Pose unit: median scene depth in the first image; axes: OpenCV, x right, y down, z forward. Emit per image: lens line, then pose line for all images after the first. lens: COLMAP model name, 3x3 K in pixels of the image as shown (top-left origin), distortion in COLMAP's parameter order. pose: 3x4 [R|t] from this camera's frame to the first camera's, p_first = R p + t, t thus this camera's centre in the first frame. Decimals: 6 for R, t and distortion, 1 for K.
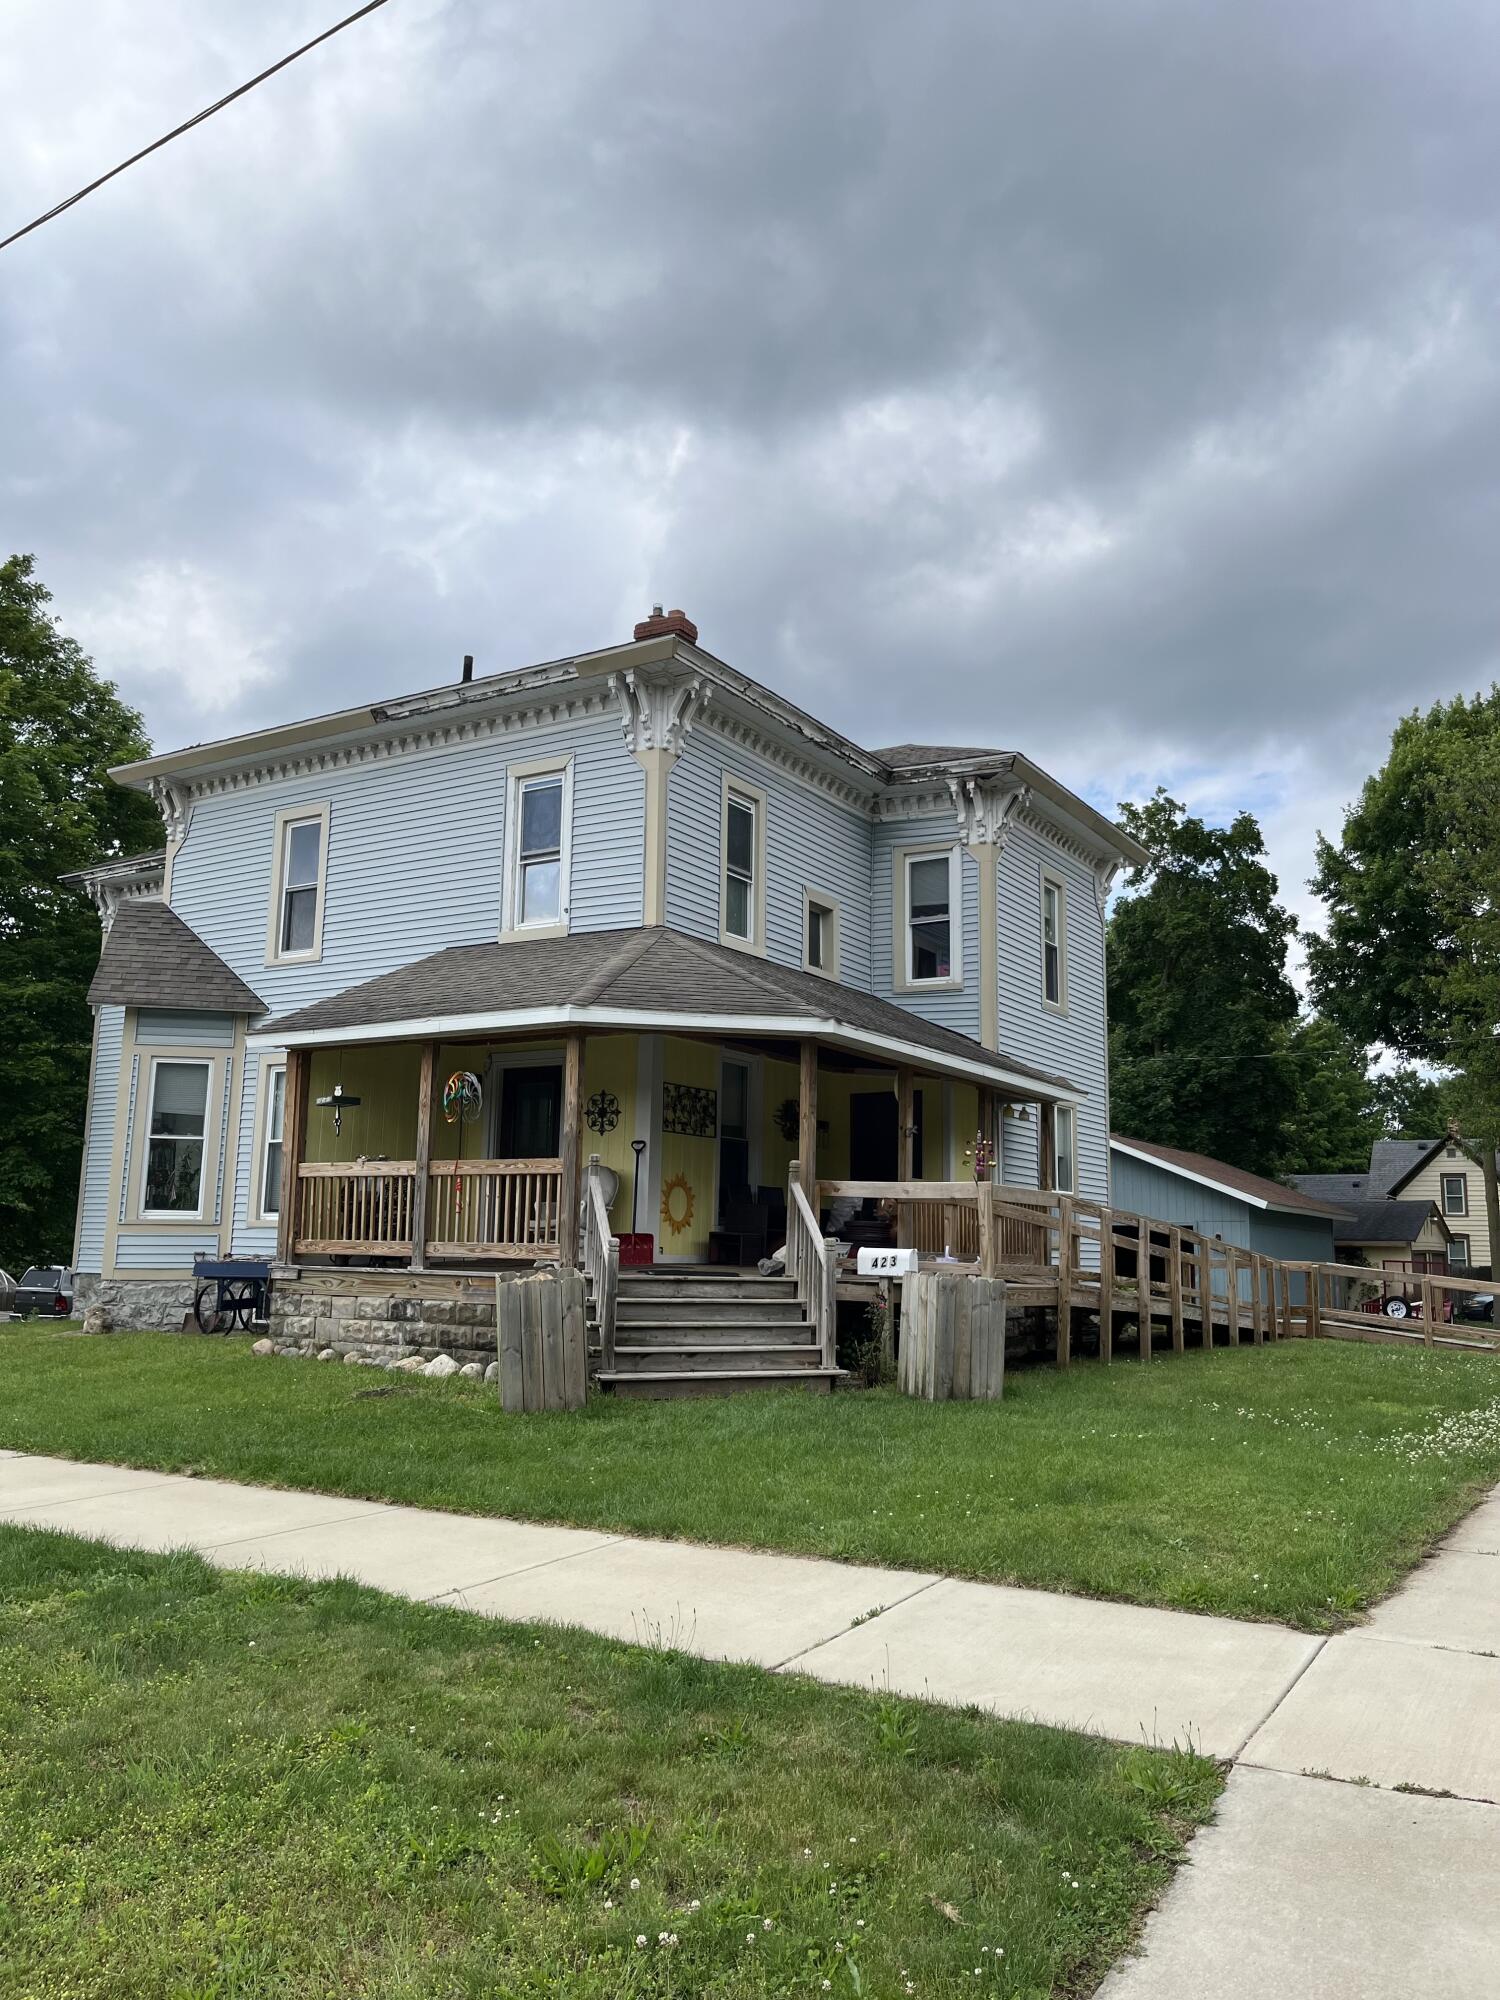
lens RADIAL K [[1456.5, 0, 750.0], [0, 1456.5, 1000.0], [0, 0, 1]] dist [0.103805, 0.000393]
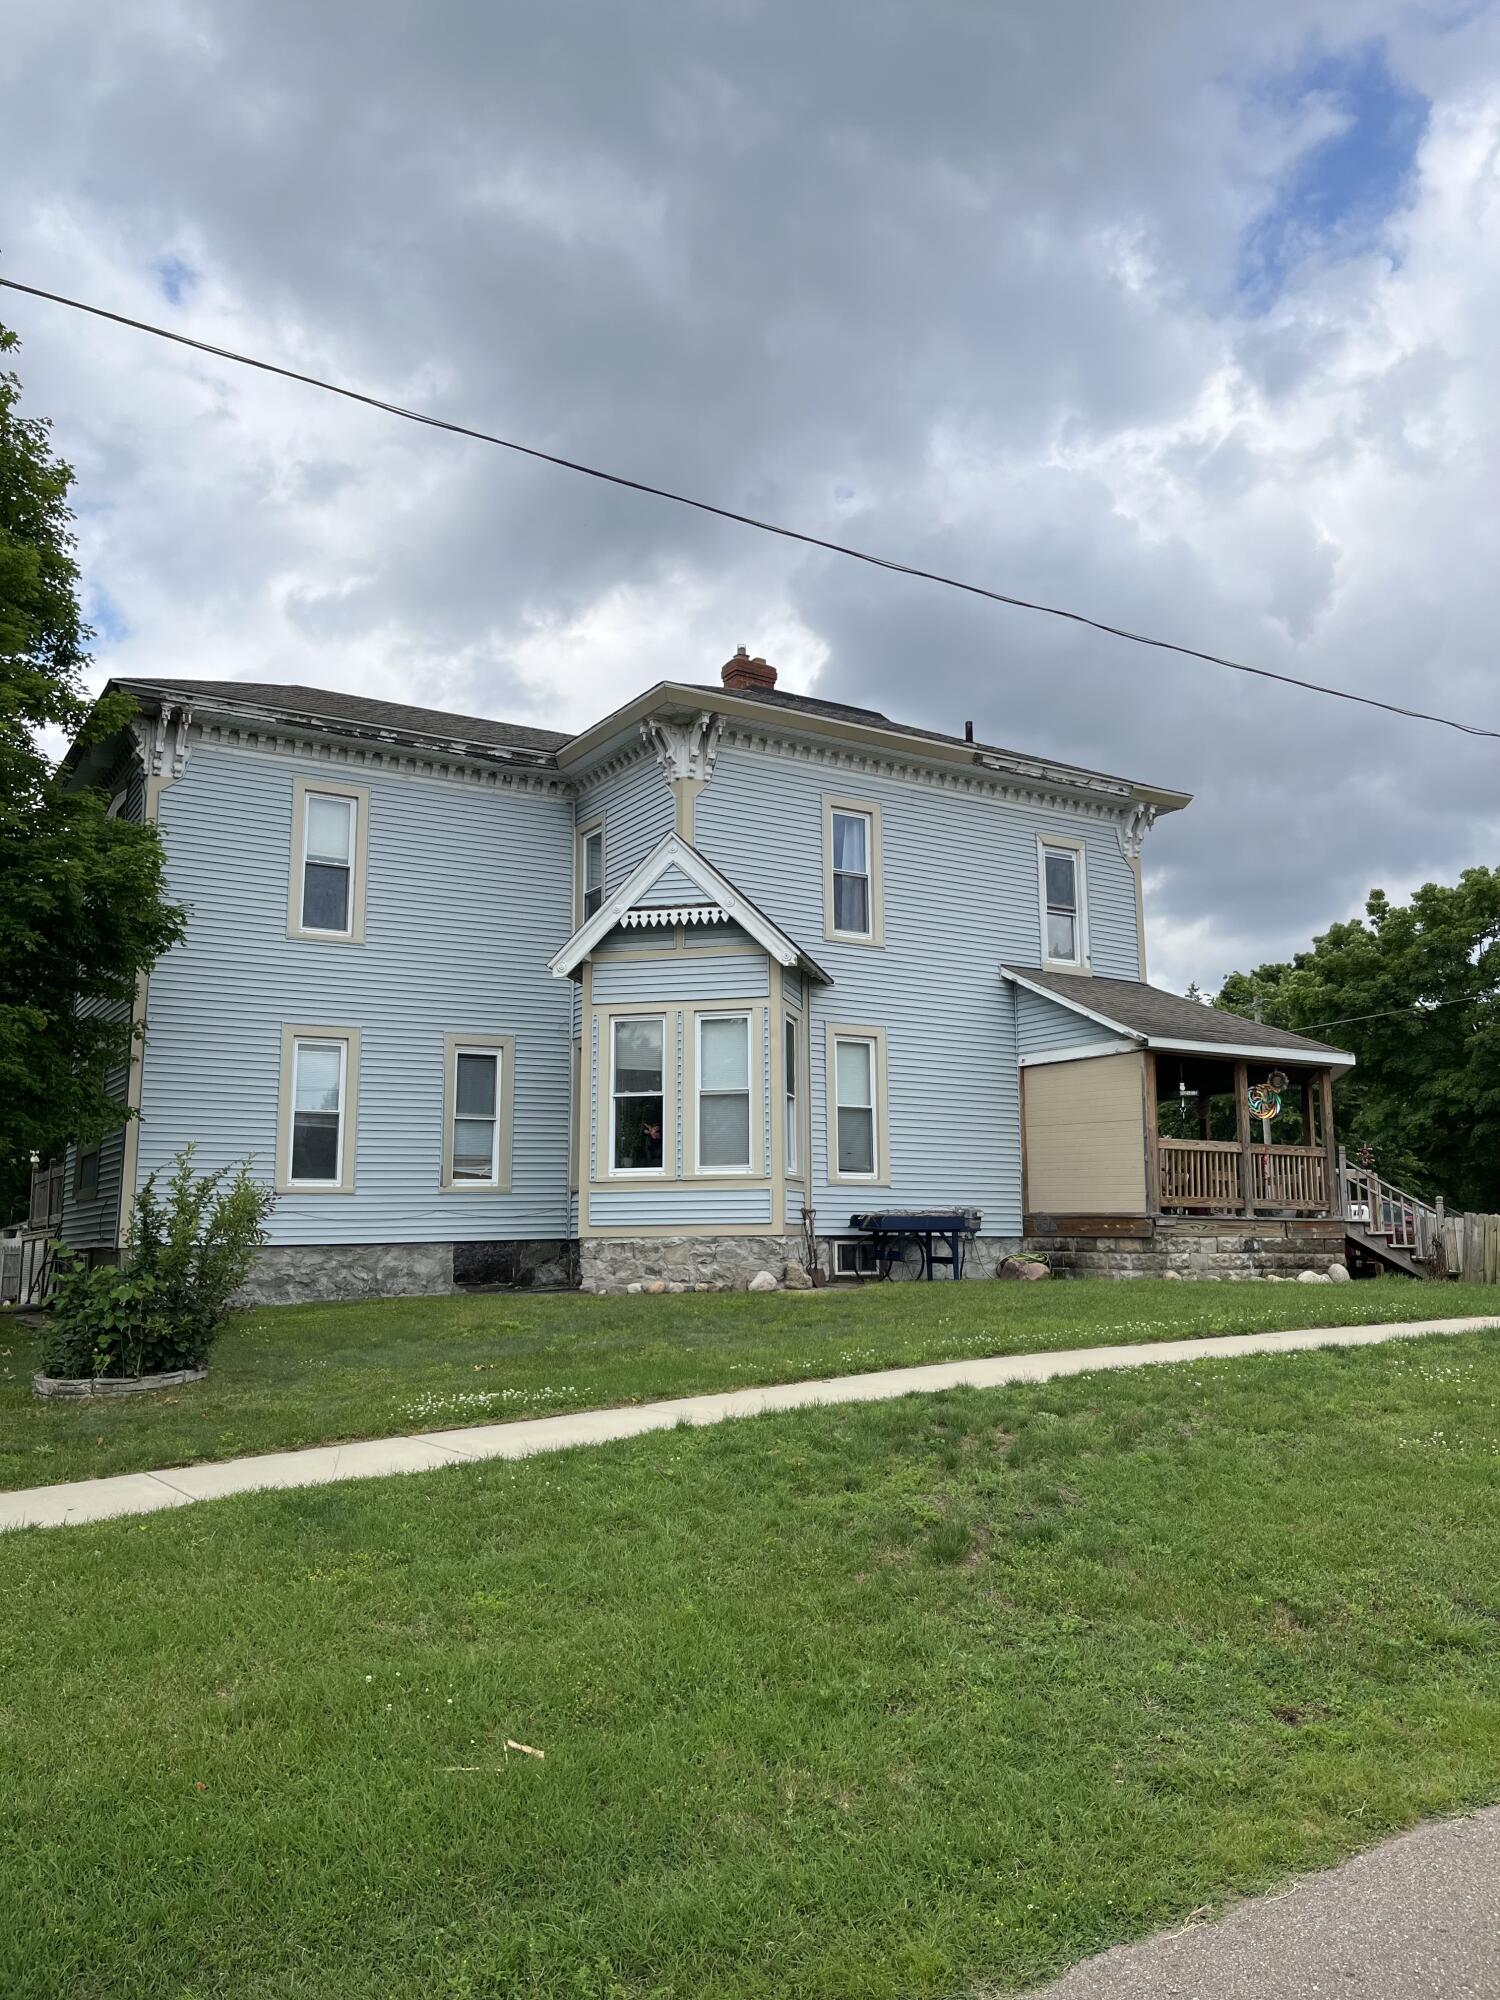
lens RADIAL K [[1456.5, 0, 750.0], [0, 1456.5, 1000.0], [0, 0, 1]] dist [0.103805, 0.000393]
pose [[0.415282, 0.135068, 0.899609, -1.425147], [-0.119683, 0.988432, -0.093155, 0.135928], [-0.901785, -0.068982, 0.426644, 0.683251]]
